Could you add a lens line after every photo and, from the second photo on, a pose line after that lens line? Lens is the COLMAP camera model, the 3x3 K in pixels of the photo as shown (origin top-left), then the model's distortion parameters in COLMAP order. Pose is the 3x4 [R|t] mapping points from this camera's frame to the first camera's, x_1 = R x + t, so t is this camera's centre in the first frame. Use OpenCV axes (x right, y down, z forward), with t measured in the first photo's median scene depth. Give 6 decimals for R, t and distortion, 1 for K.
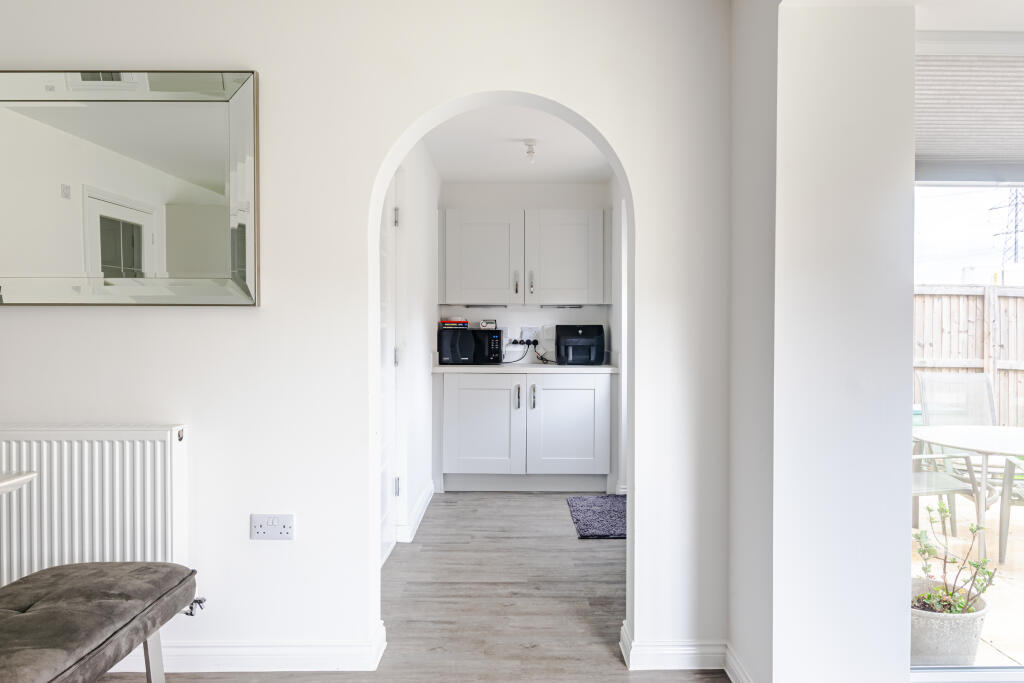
lens RADIAL K [[656.0, 0, 515.0], [0, 656.0, 336.3], [0, 0, 1]] dist [-0.006990, 0.000476]
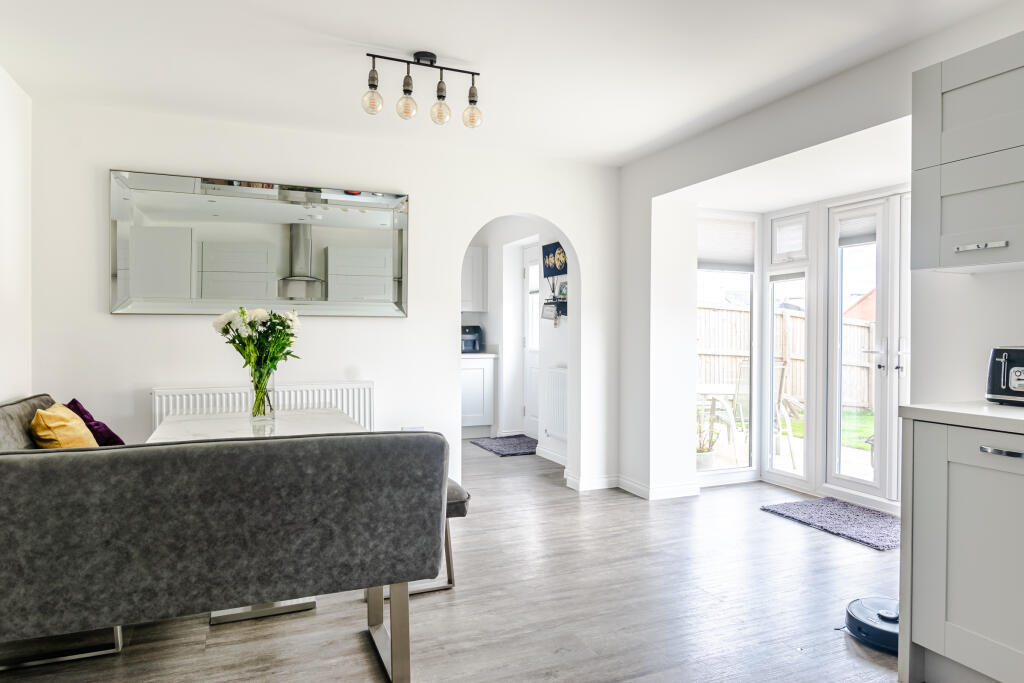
lens RADIAL K [[656.0, 0, 517.4], [0, 656.0, 335.7], [0, 0, 1]] dist [-0.006990, 0.000476]
pose [[0.911679, 0.002096, 0.410897, -0.429072], [-0.001276, 0.999997, -0.002271, 0.007598], [-0.410900, 0.001546, 0.911679, -0.408967]]
